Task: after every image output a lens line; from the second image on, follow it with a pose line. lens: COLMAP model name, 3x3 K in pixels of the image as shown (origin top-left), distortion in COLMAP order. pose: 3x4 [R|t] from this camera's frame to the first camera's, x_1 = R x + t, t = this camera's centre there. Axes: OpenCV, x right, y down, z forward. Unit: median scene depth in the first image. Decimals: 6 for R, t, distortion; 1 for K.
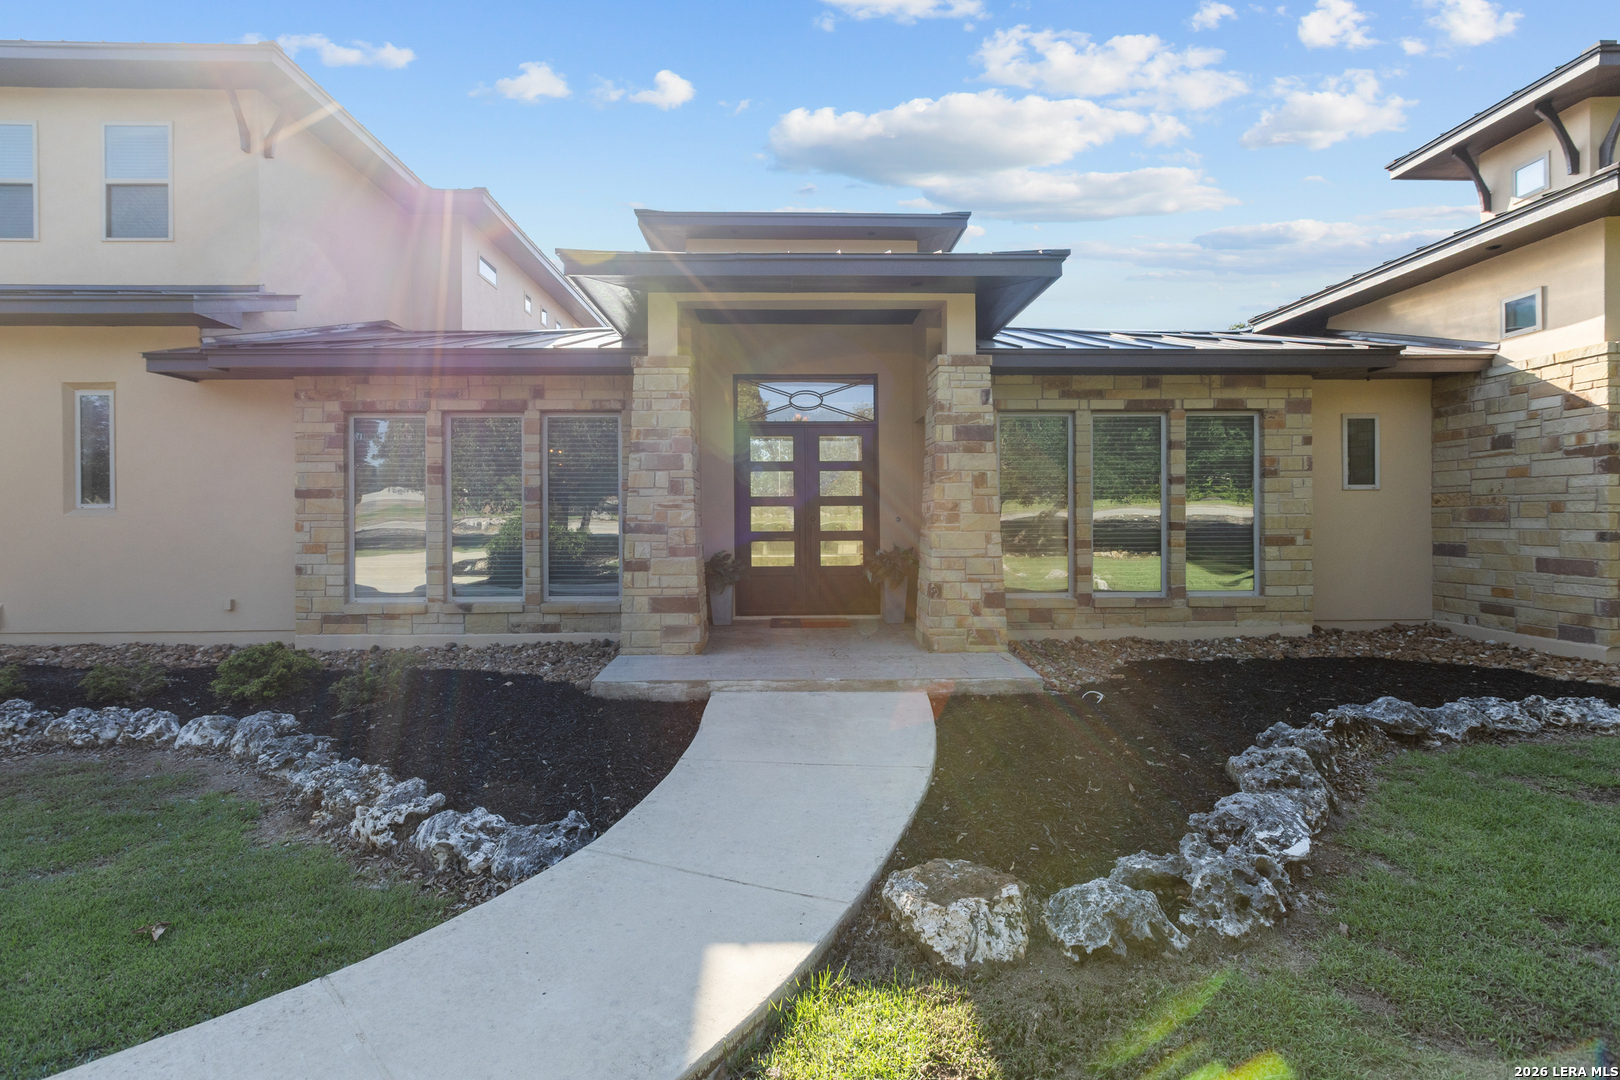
lens RADIAL K [[731.1, 0, 809.2], [0, 731.1, 513.9], [0, 0, 1]] dist [-0.000556, -0.000040]
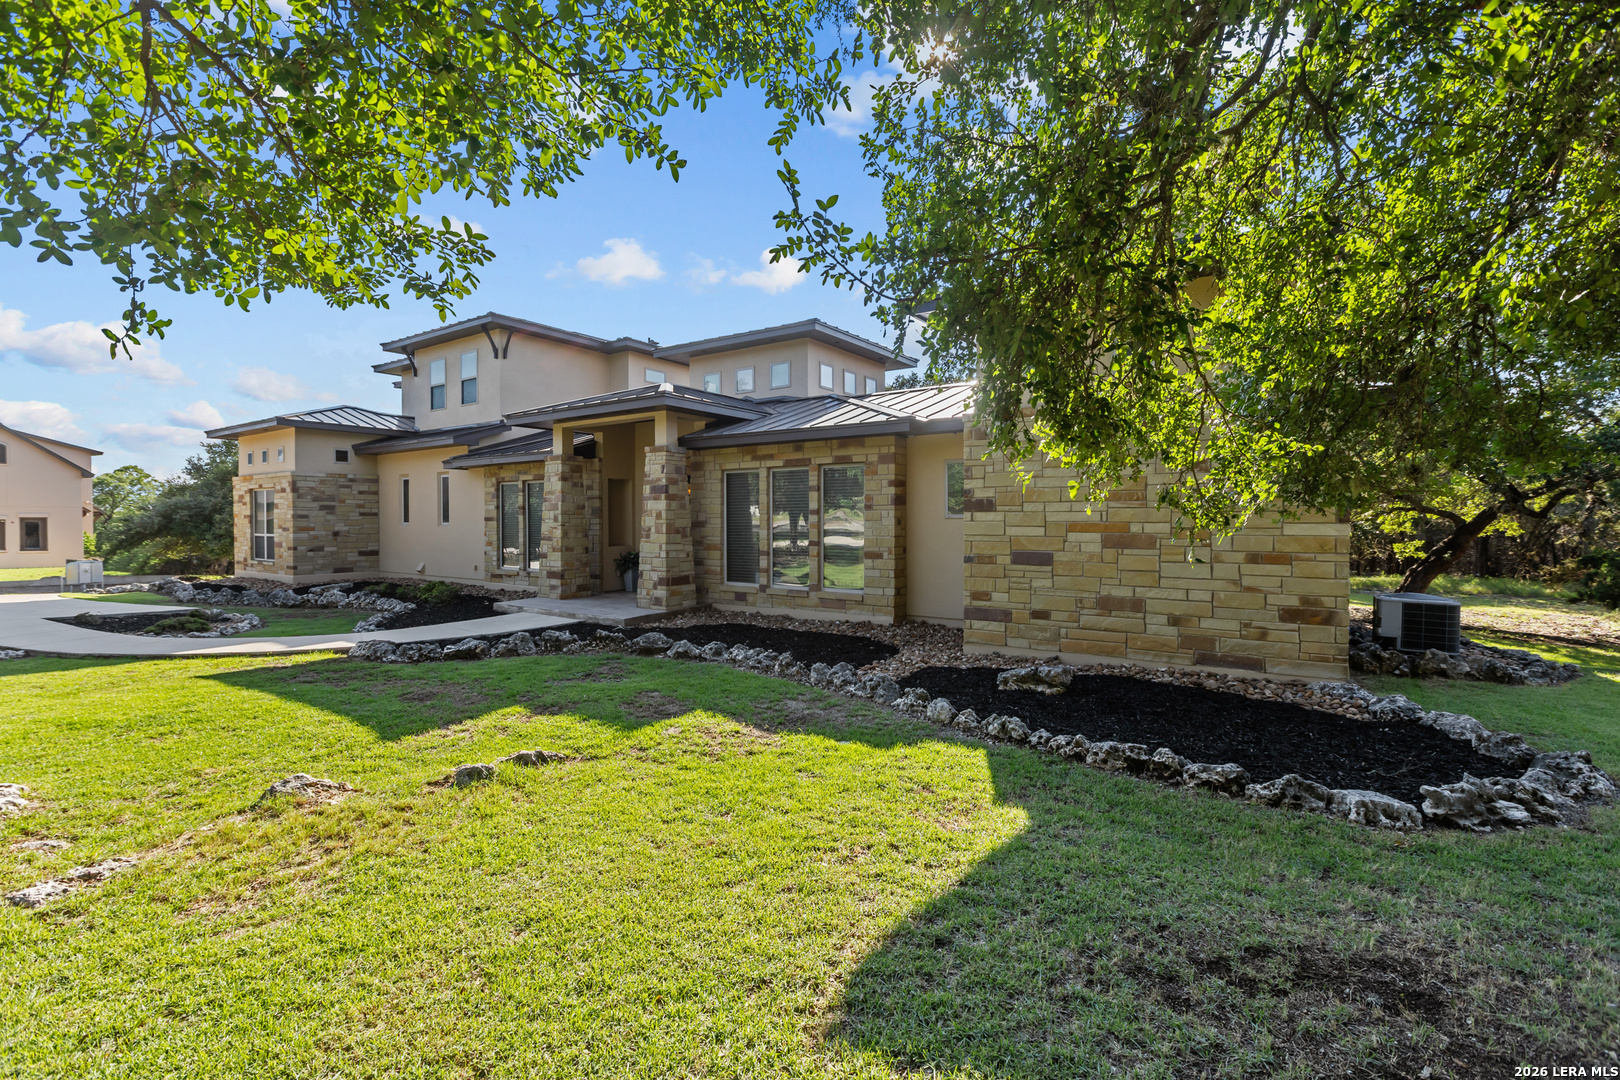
lens RADIAL K [[728.9, 0, 806.4], [0, 728.9, 526.6], [0, 0, 1]] dist [-0.000074, 0.000096]
pose [[0.802548, 0.011144, -0.596484, 1.428520], [0.001494, 0.999785, 0.020689, -0.049291], [0.596586, -0.017495, 0.802358, -0.211353]]
